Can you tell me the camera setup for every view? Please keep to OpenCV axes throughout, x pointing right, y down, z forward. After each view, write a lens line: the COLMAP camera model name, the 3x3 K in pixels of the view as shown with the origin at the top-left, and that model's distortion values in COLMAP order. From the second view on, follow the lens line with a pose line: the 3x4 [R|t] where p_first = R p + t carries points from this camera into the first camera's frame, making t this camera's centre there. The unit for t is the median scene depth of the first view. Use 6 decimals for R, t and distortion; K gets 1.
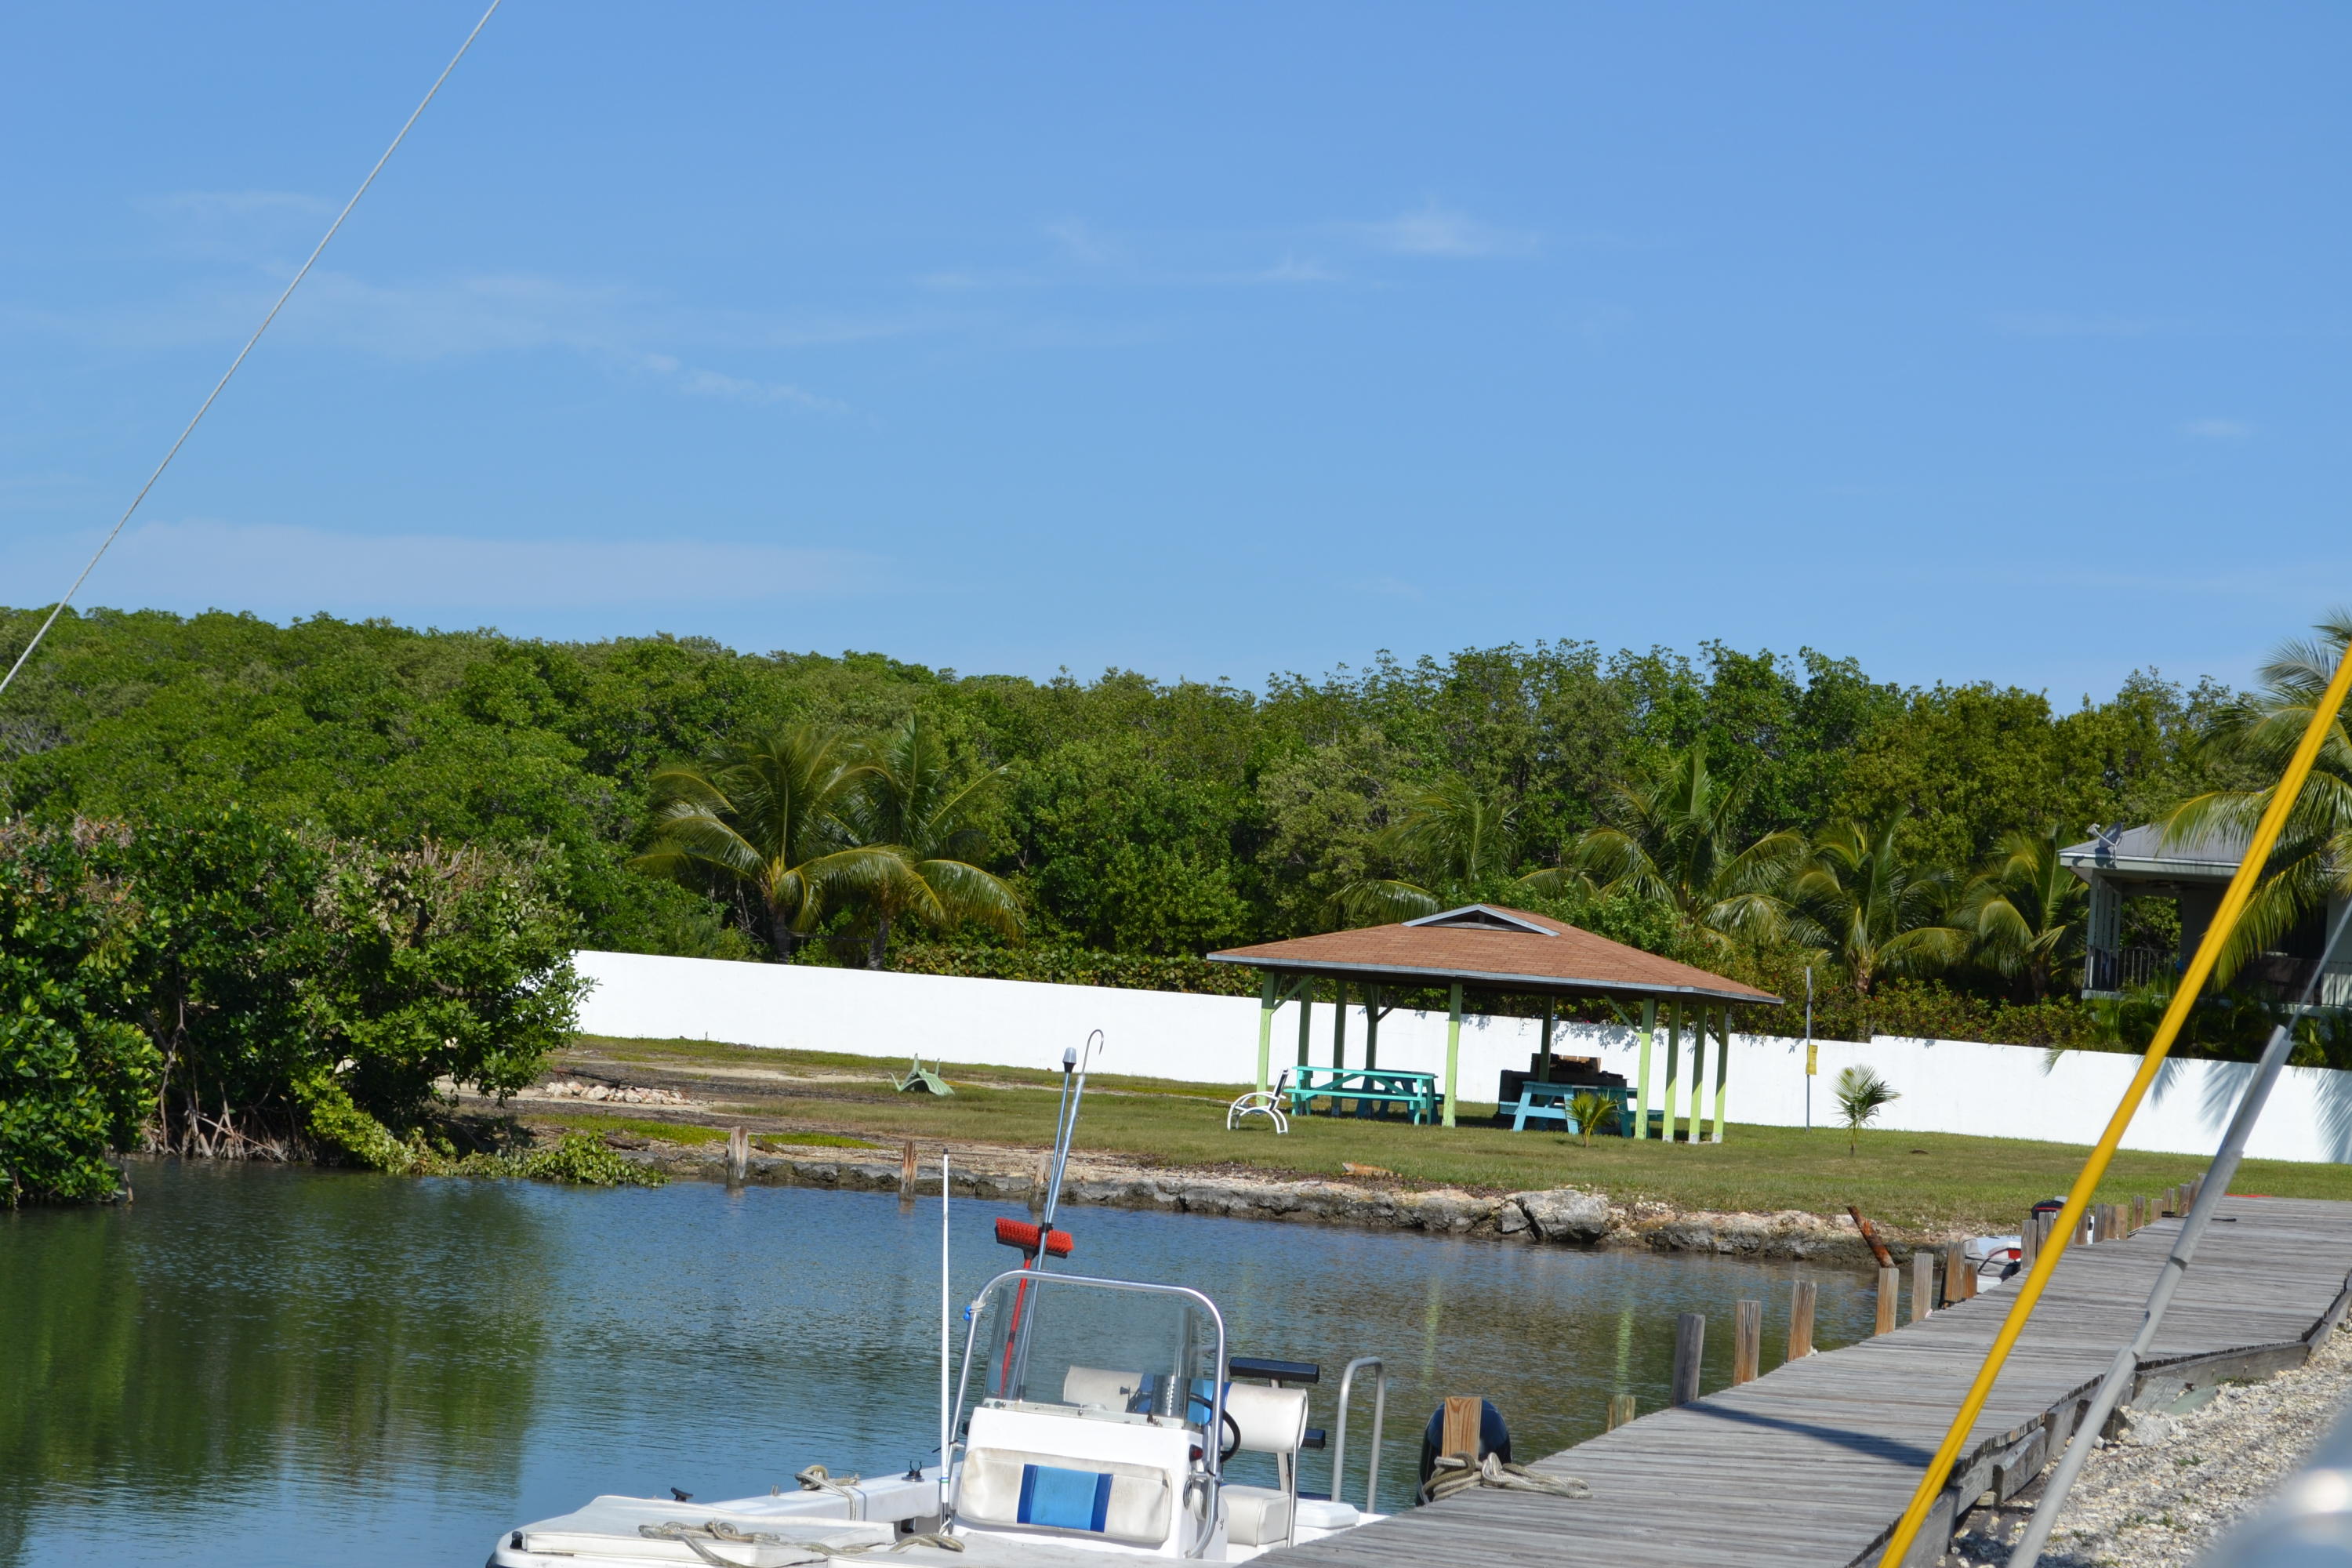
lens RADIAL K [[5645.3, 0, 1166.7], [0, 5645.3, 783.5], [0, 0, 1]] dist [0.099151, 0.000000]
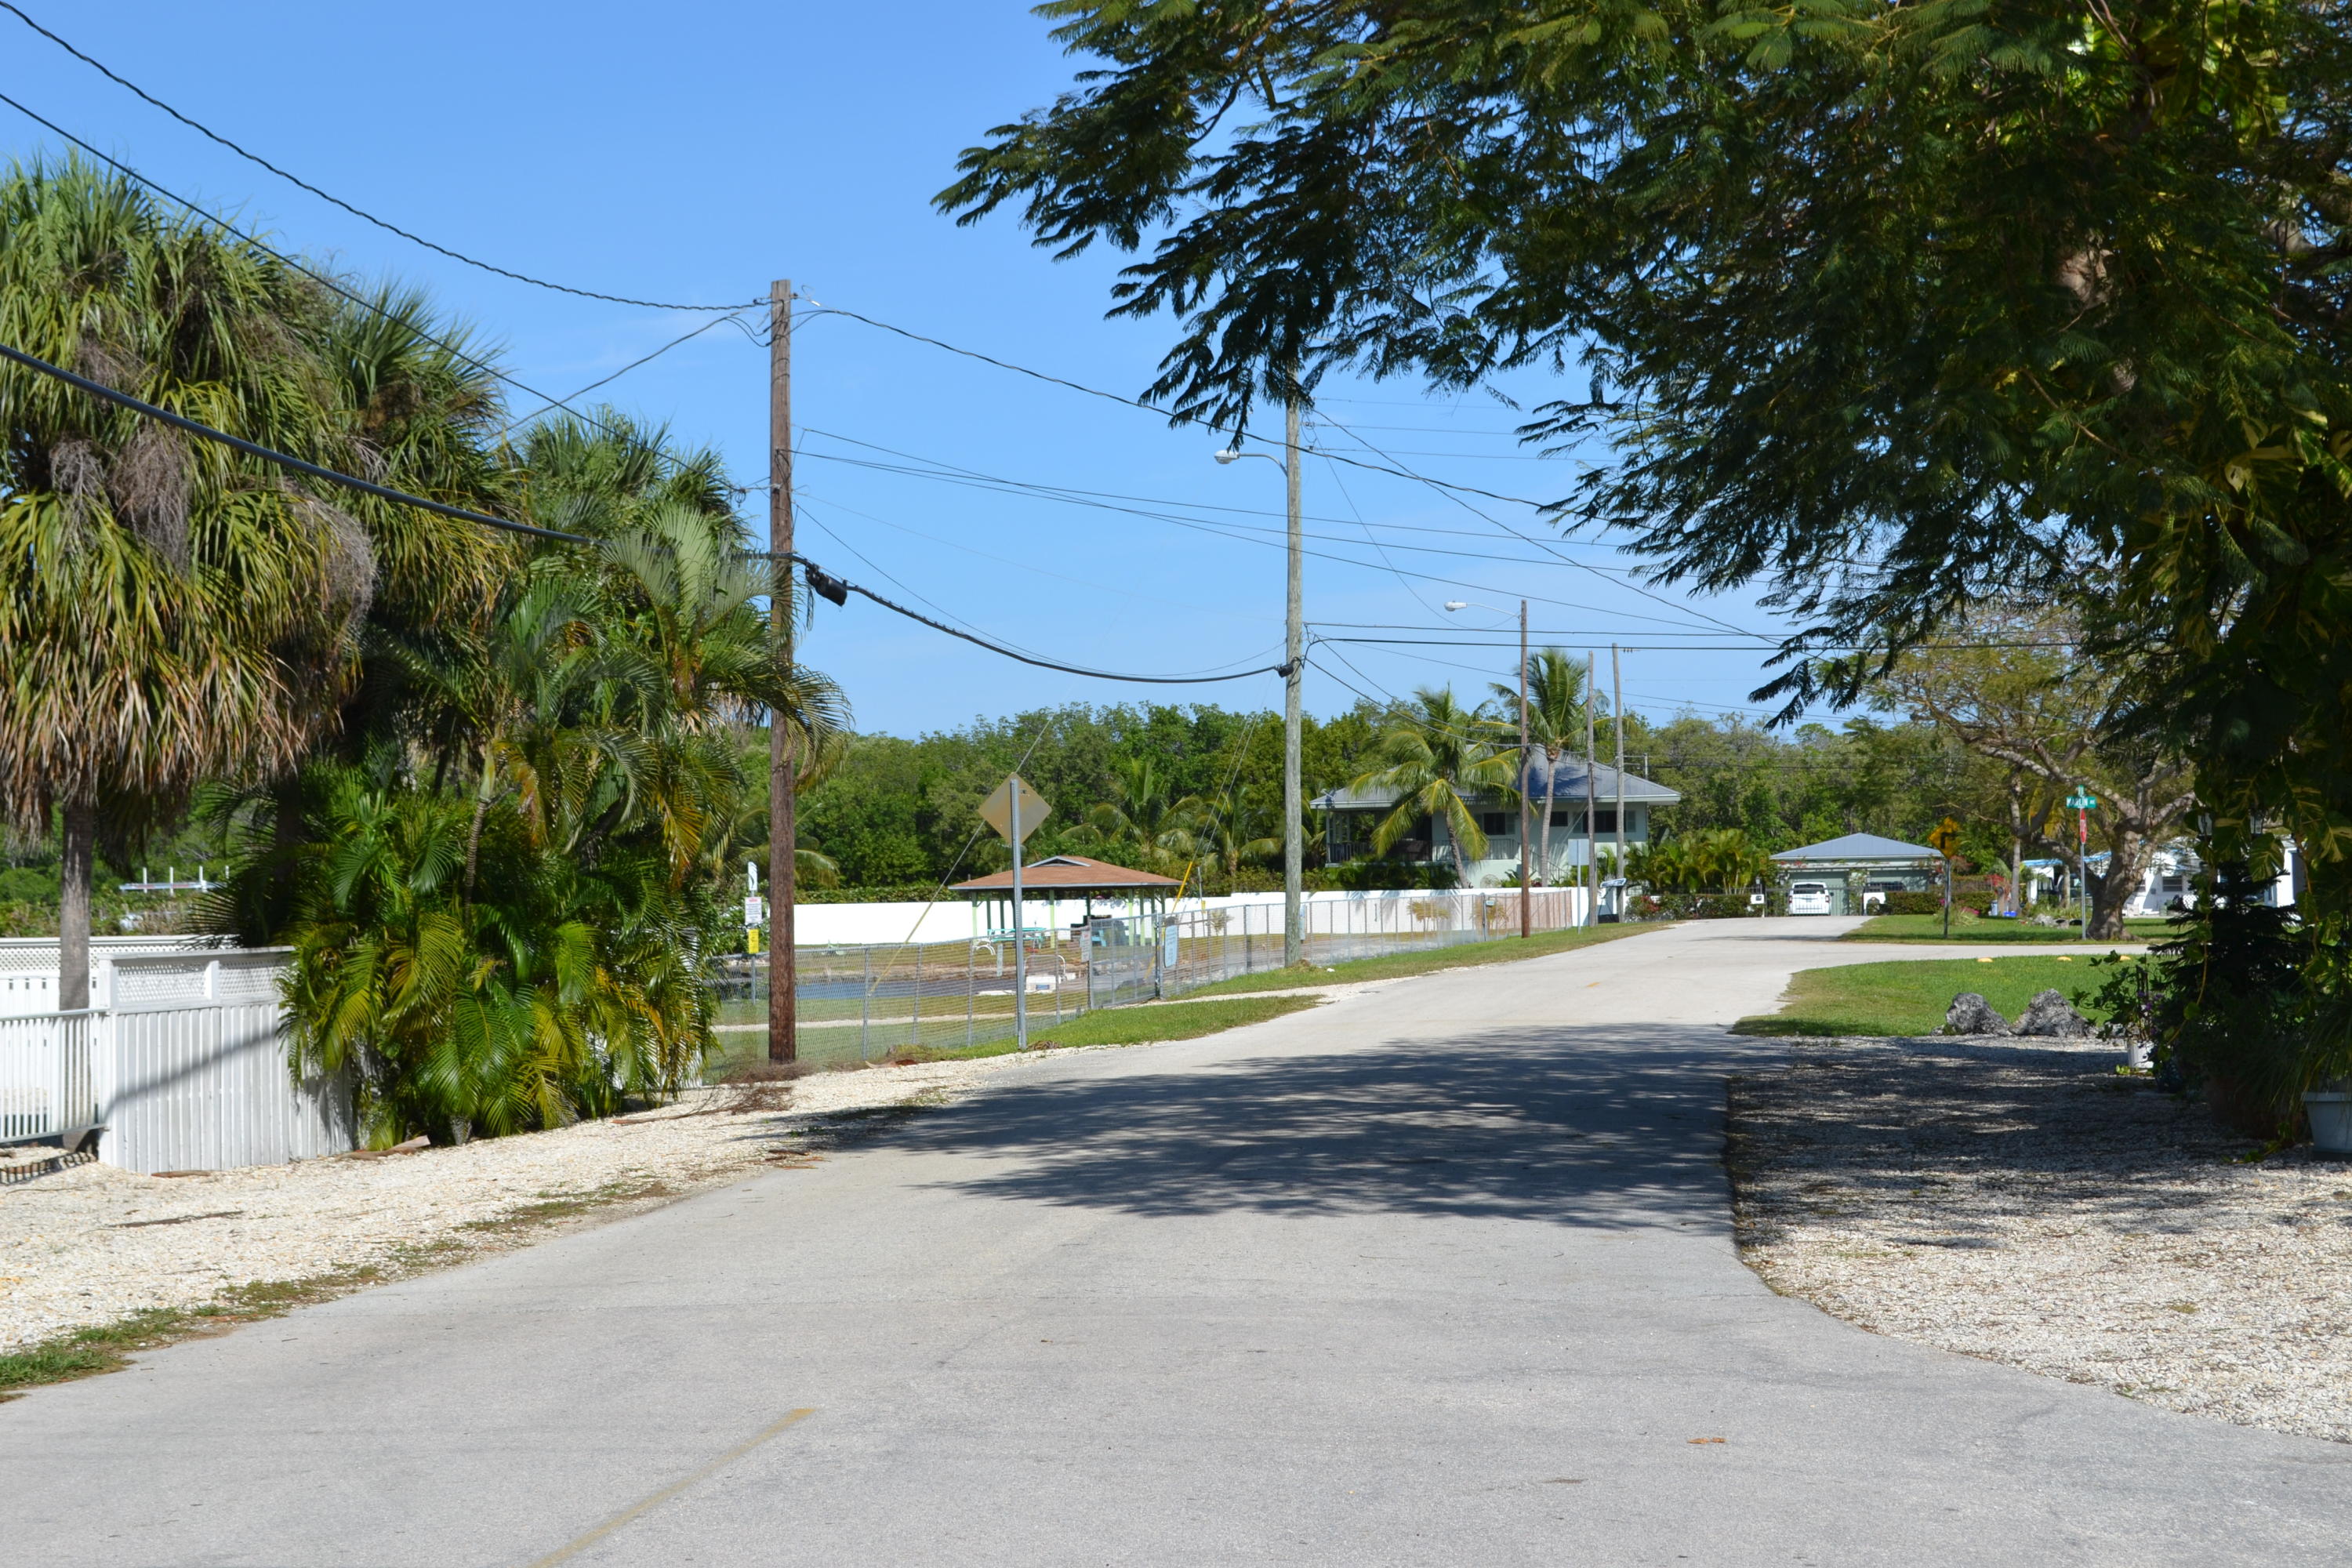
lens RADIAL K [[3957.0, 0, 1179.7], [0, 3957.0, 783.6], [0, 0, 1]] dist [0.026608, 0.000000]
pose [[0.991184, -0.089115, 0.098047, -0.051983], [0.087882, 0.995989, 0.016835, -0.030923], [-0.099154, -0.008070, 0.995039, -0.640246]]
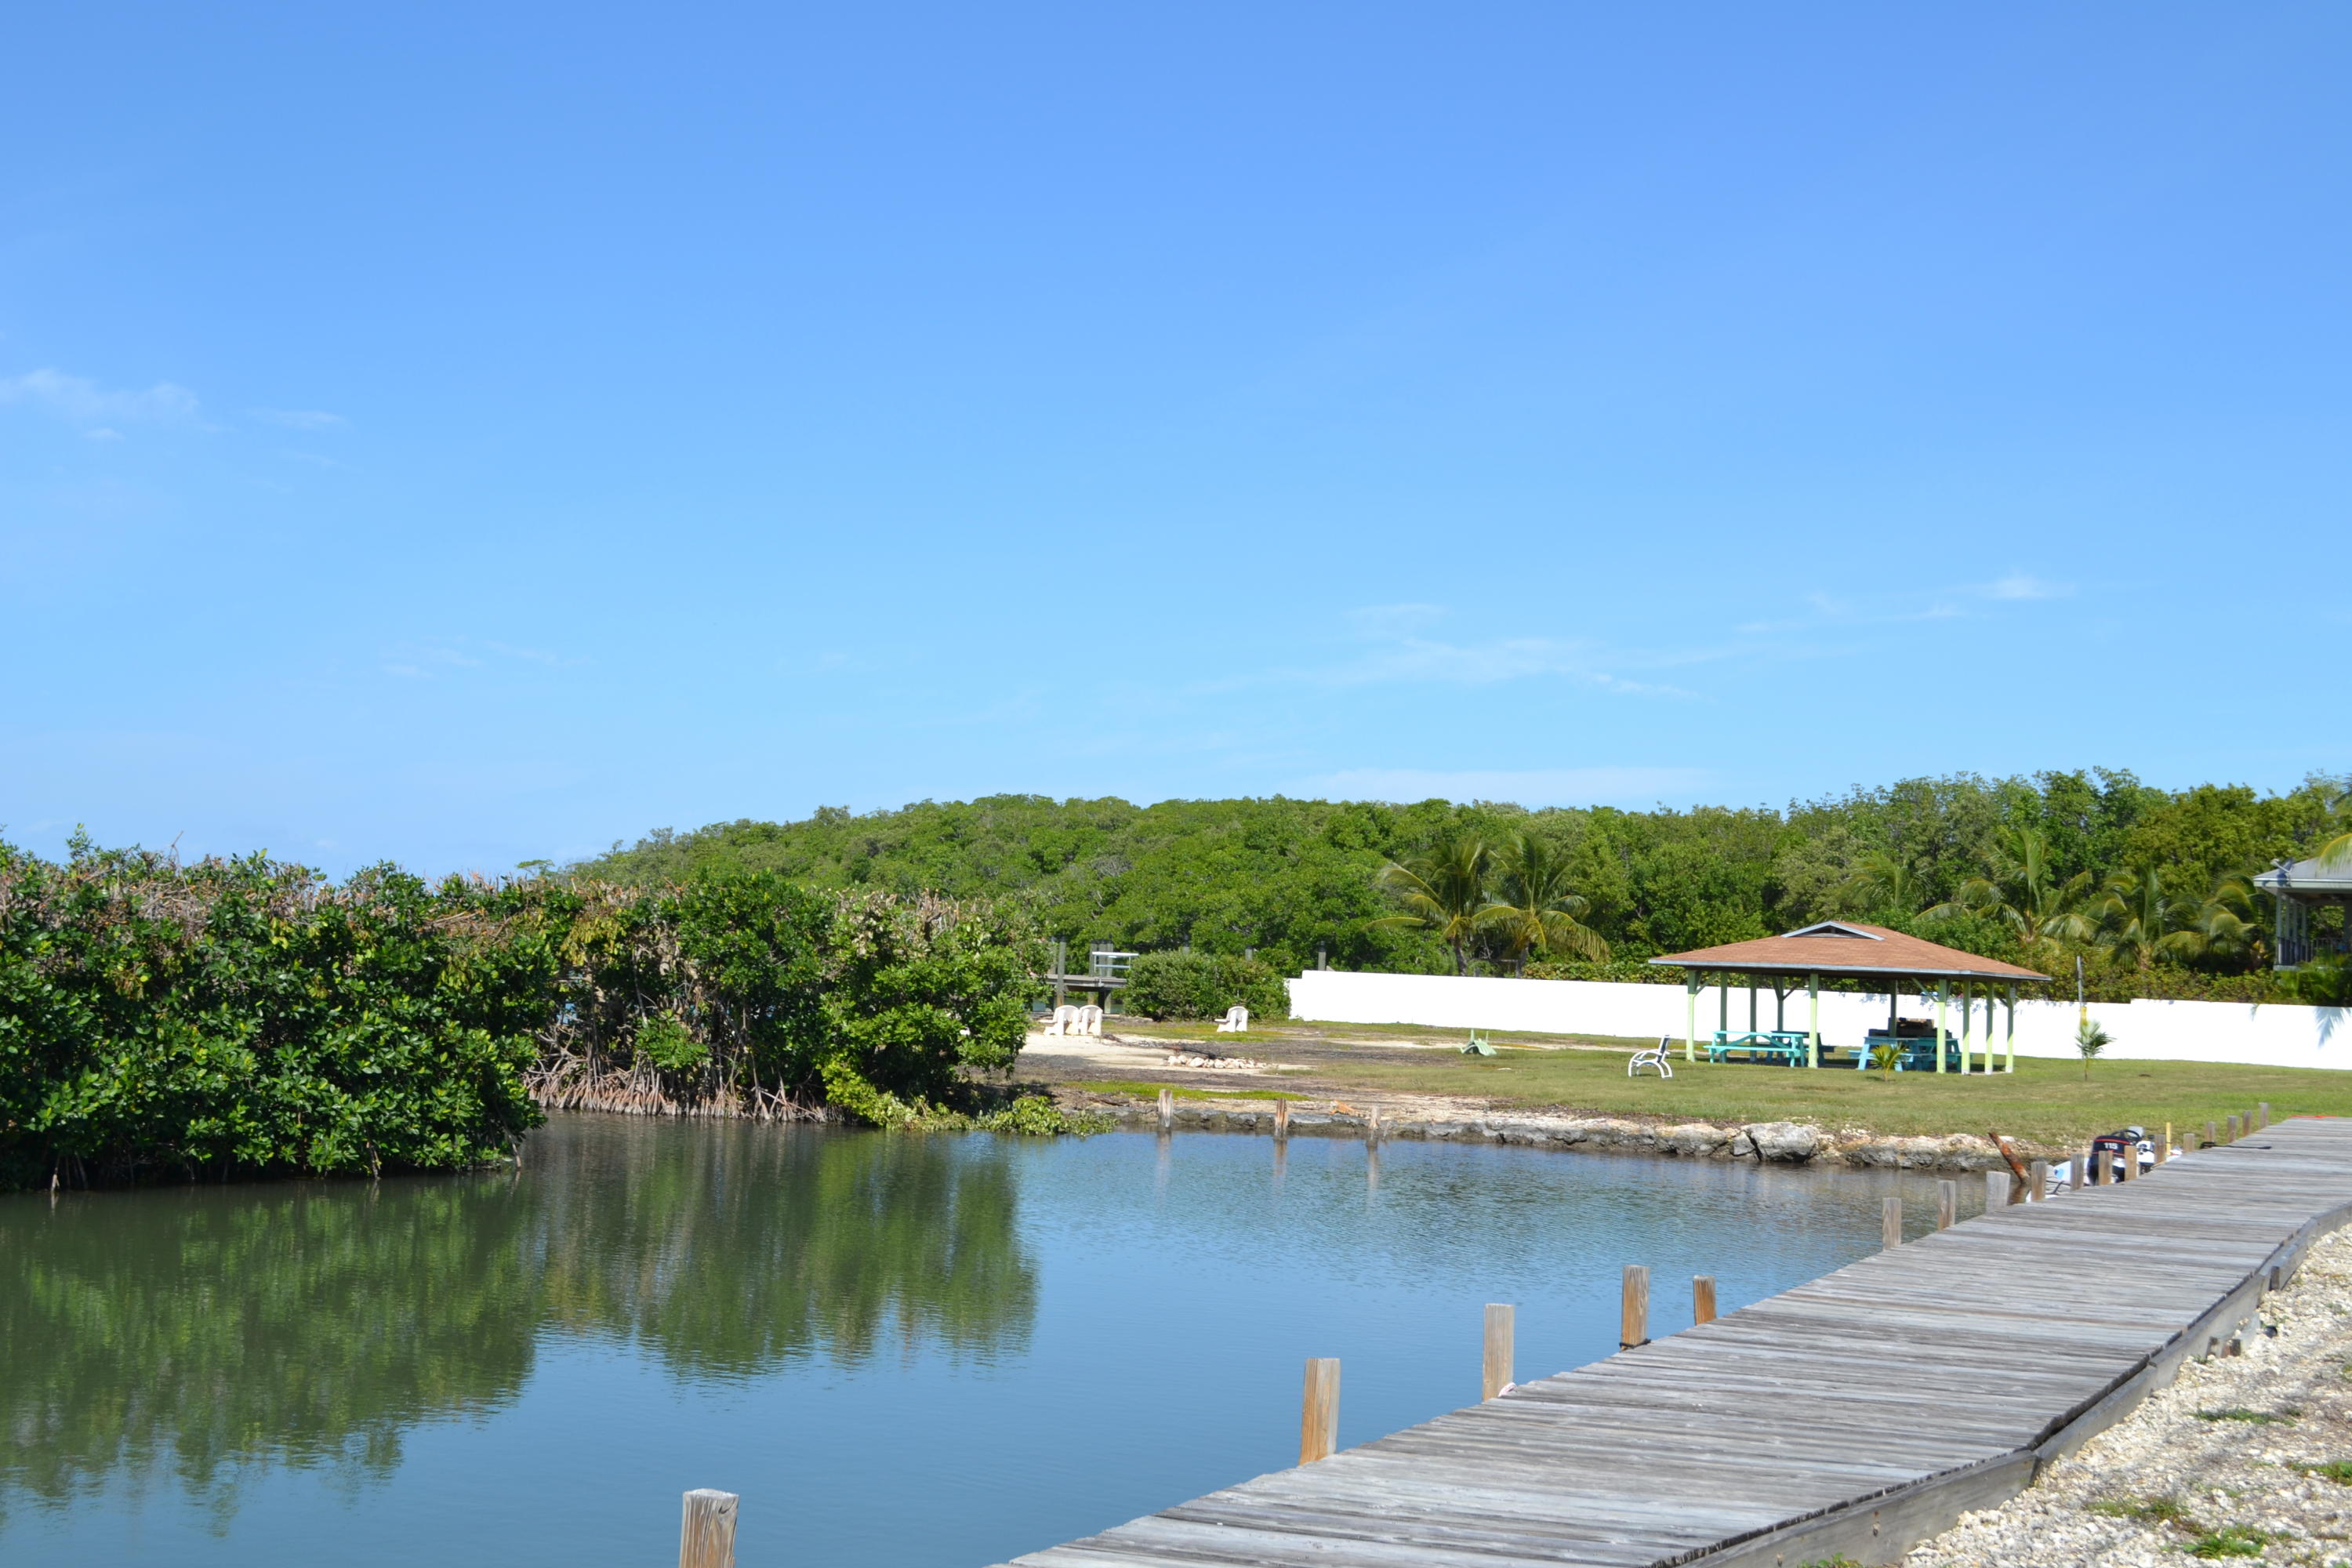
lens RADIAL K [[2848.4, 0, 1116.8], [0, 2848.4, 644.5], [0, 0, 1]] dist [-0.022420, 0.000000]
pose [[0.969735, -0.059646, -0.236761, 0.050587], [0.038777, 0.995018, -0.091847, 0.009320], [0.241060, 0.079887, 0.967217, 0.184741]]
